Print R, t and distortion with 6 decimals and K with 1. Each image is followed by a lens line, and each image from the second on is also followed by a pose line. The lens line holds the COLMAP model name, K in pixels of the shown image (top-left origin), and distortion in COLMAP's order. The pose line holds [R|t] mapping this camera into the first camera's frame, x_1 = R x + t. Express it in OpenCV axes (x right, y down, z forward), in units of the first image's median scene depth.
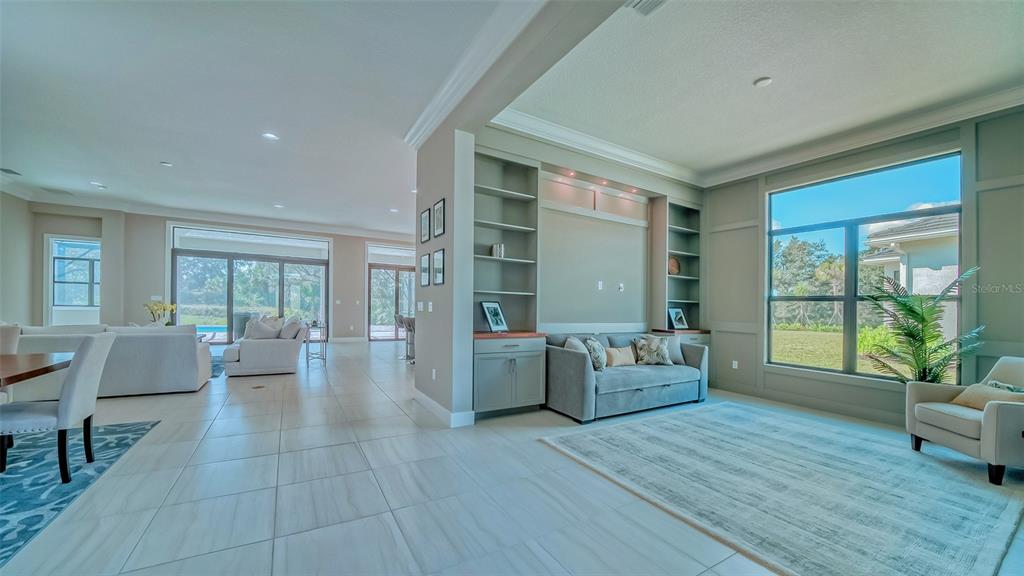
lens RADIAL K [[372.6, 0, 509.5], [0, 372.6, 307.4], [0, 0, 1]] dist [-0.018977, 0.000047]
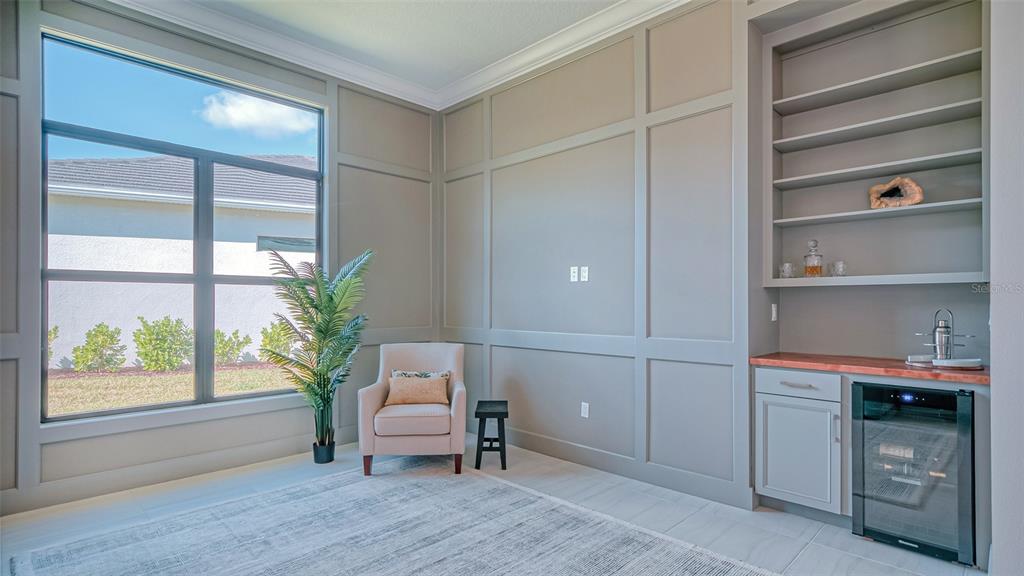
lens RADIAL K [[504.7, 0, 516.9], [0, 504.7, 296.9], [0, 0, 1]] dist [-0.011910, 0.000861]
pose [[-0.254721, -0.008075, 0.966981, -0.008181], [0.001246, 0.999962, 0.008679, -0.001239], [-0.967014, 0.003416, -0.254702, 0.475987]]
